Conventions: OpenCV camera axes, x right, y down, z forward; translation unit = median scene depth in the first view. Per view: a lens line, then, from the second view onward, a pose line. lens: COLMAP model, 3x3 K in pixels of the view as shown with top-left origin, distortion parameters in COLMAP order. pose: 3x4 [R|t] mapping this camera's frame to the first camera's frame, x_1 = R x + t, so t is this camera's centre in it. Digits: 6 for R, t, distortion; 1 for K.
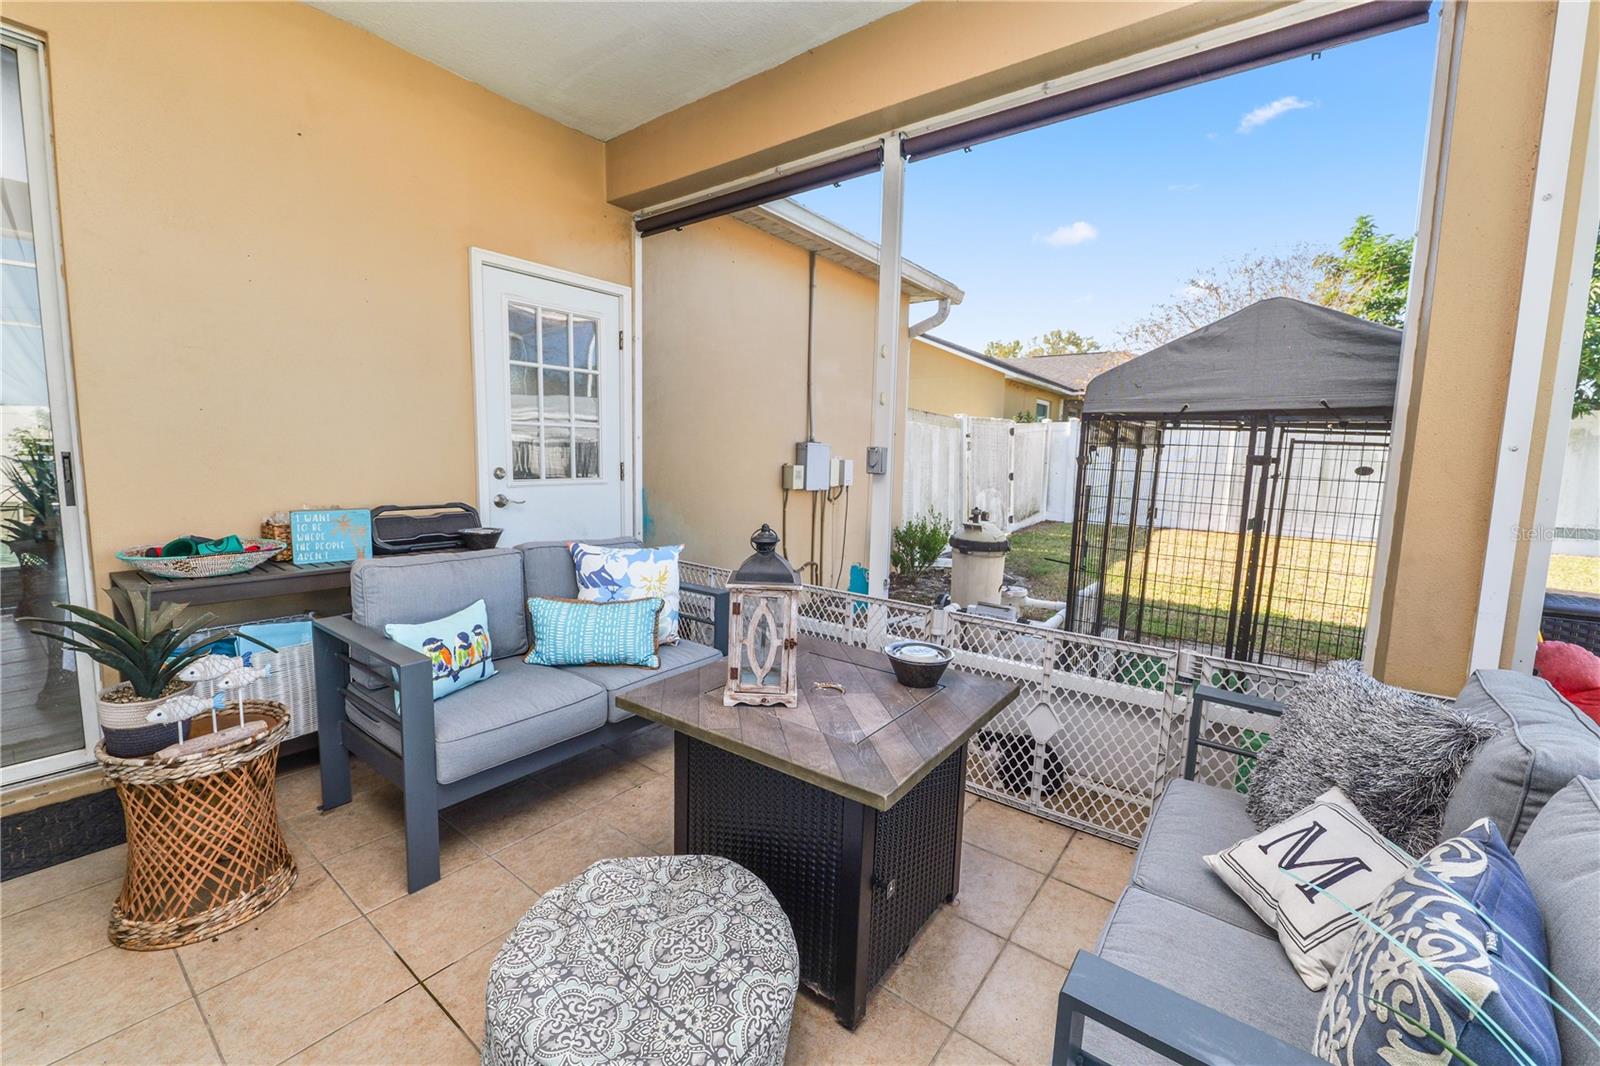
lens RADIAL K [[654.0, 0, 803.9], [0, 654.0, 531.7], [0, 0, 1]] dist [-0.011802, 0.001420]
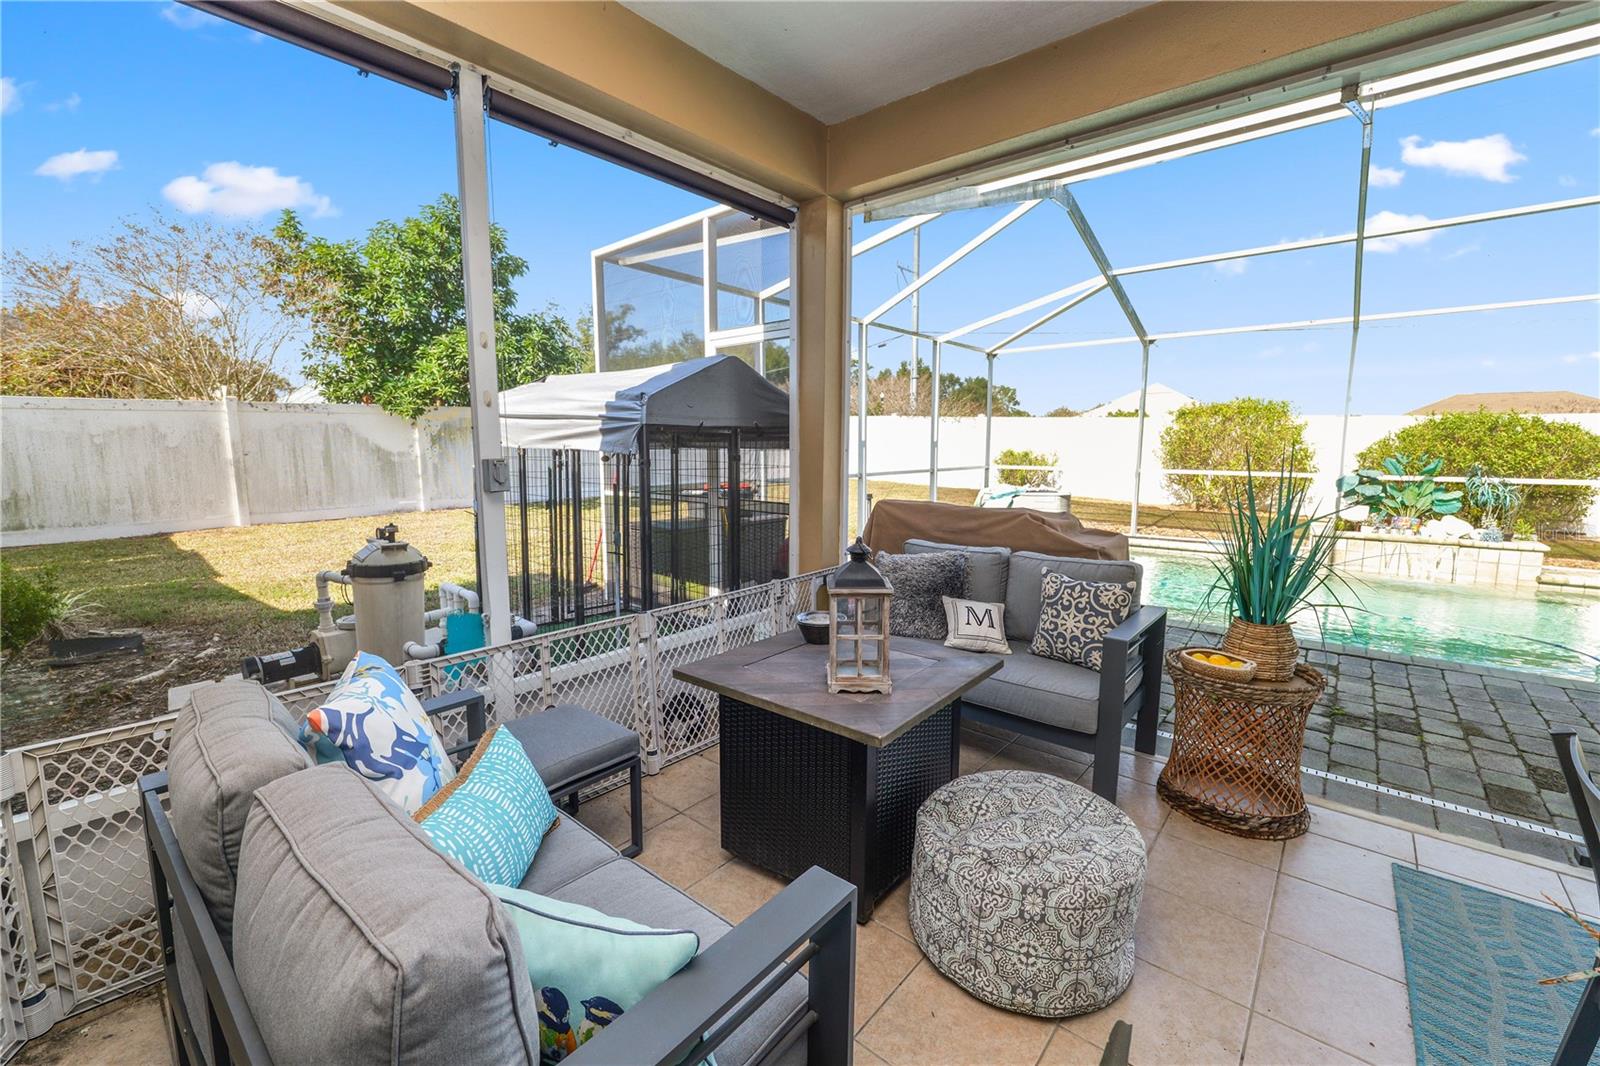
lens RADIAL K [[654.0, 0, 795.2], [0, 654.0, 527.7], [0, 0, 1]] dist [-0.011802, 0.001420]
pose [[0.059384, -0.147496, 0.987278, -0.616807], [0.119288, 0.982985, 0.139680, -0.104297], [-0.991082, 0.109475, 0.075968, 0.528314]]
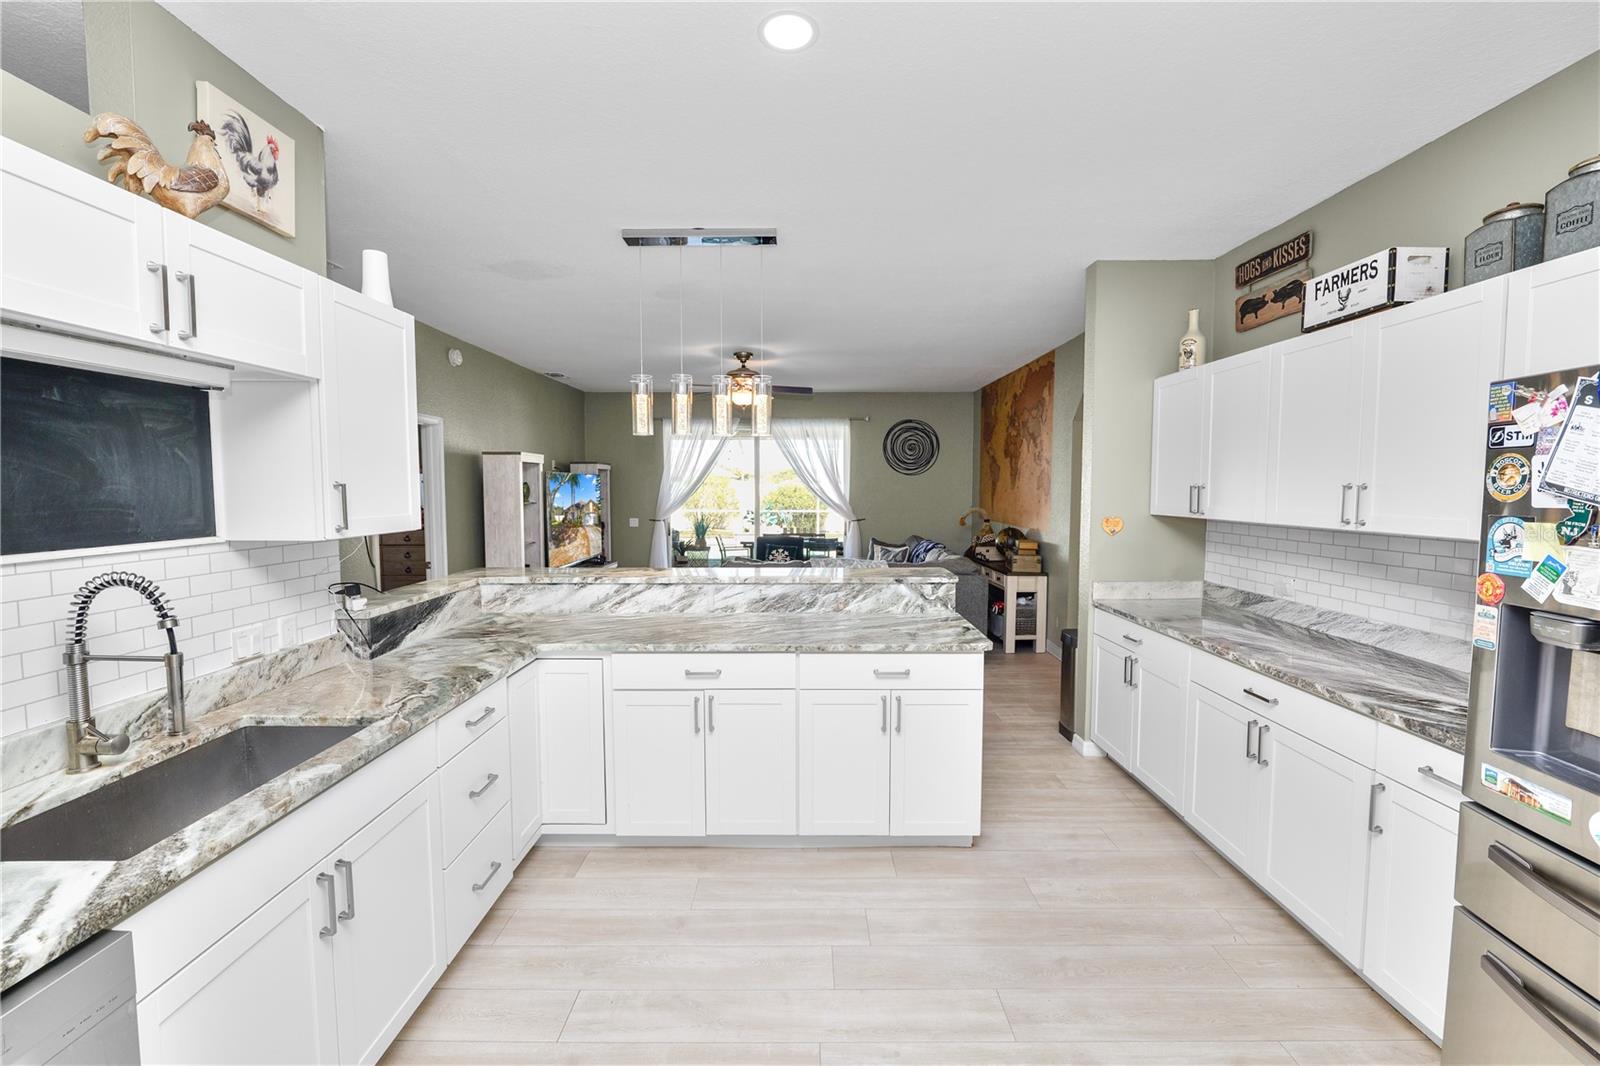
lens RADIAL K [[654.0, 0, 803.6], [0, 654.0, 527.6], [0, 0, 1]] dist [-0.011802, 0.001420]
pose [[-0.599234, -0.068283, 0.797657, -3.475749], [0.083786, 0.985535, 0.147310, -0.435303], [-0.796178, 0.155105, -0.584845, 1.919372]]
